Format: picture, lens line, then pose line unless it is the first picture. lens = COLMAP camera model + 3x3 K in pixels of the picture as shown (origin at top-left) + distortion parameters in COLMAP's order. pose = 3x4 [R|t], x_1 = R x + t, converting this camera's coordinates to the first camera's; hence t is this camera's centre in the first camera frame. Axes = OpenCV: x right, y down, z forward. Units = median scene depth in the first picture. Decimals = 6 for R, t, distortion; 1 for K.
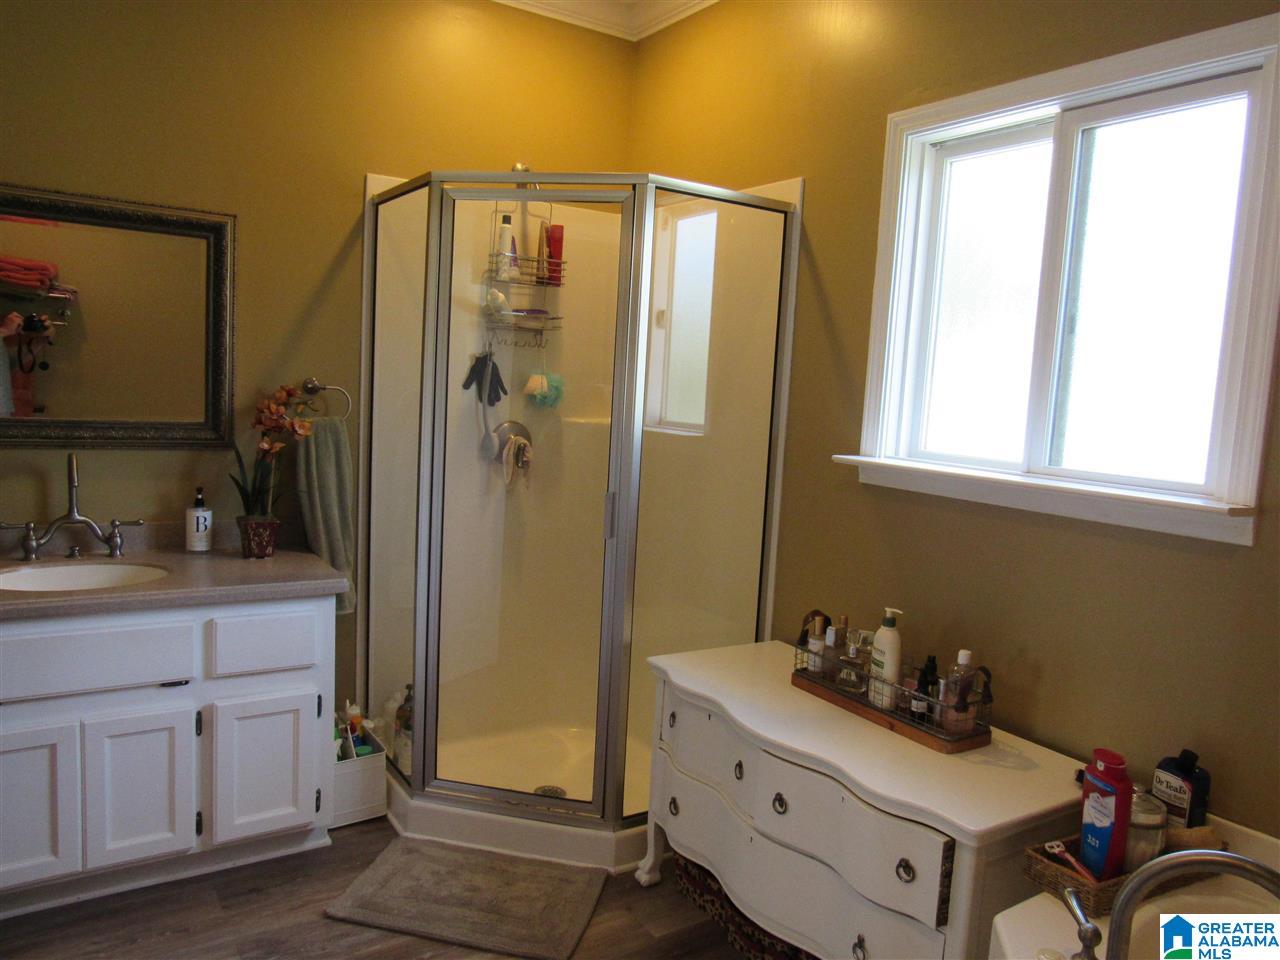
lens RADIAL K [[915.1, 0, 639.7], [0, 915.1, 482.9], [0, 0, 1]] dist [-0.028583, 0.007113]
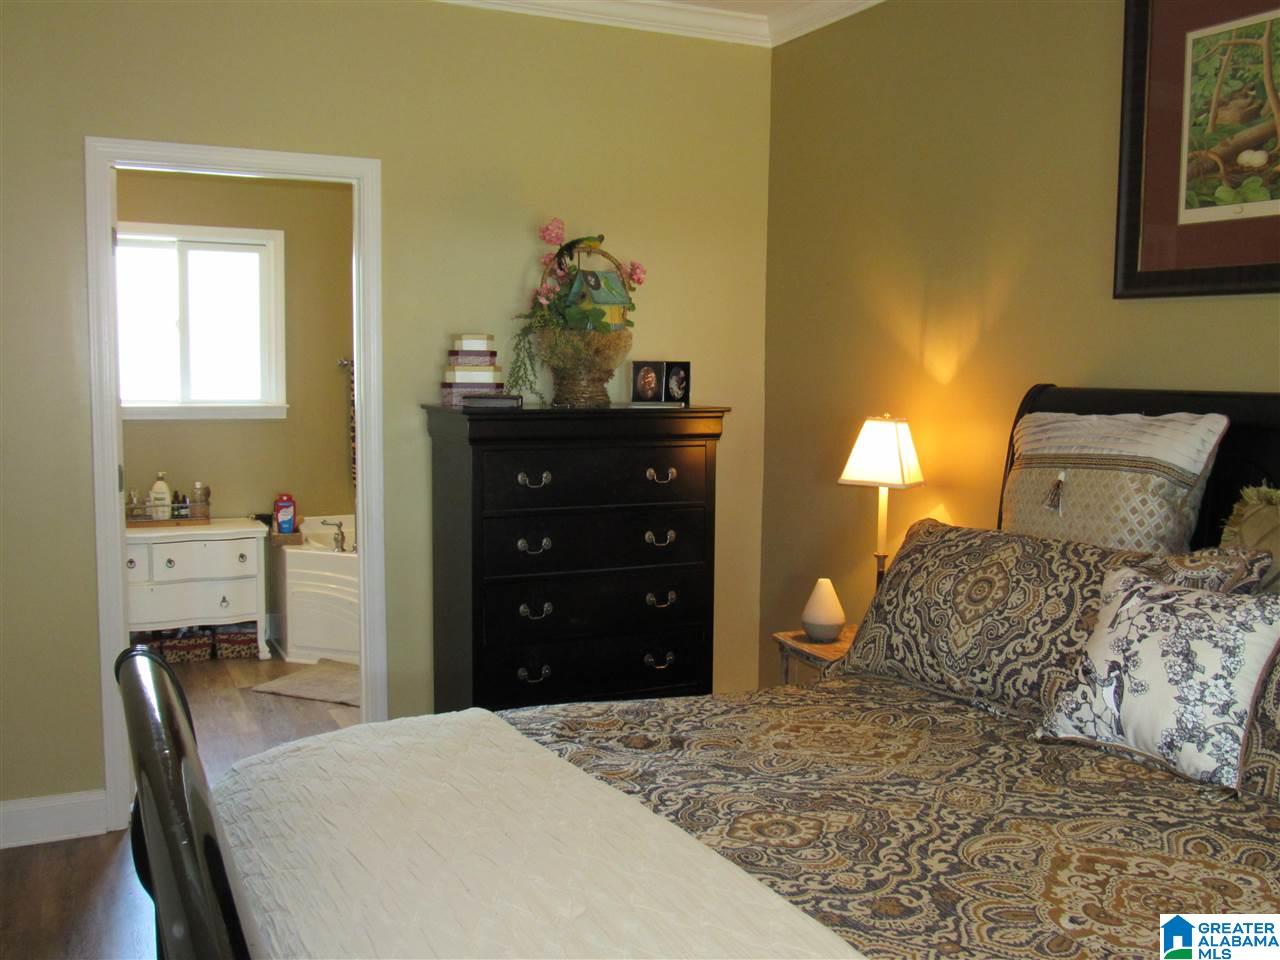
lens RADIAL K [[1193.1, 0, 640.2], [0, 1193.1, 479.8], [0, 0, 1]] dist [-0.048941, 0.000000]
pose [[0.135966, -0.154417, 0.978605, -2.266950], [0.088530, 0.985721, 0.143239, -0.139050], [-0.986750, 0.067160, 0.147695, -0.503187]]
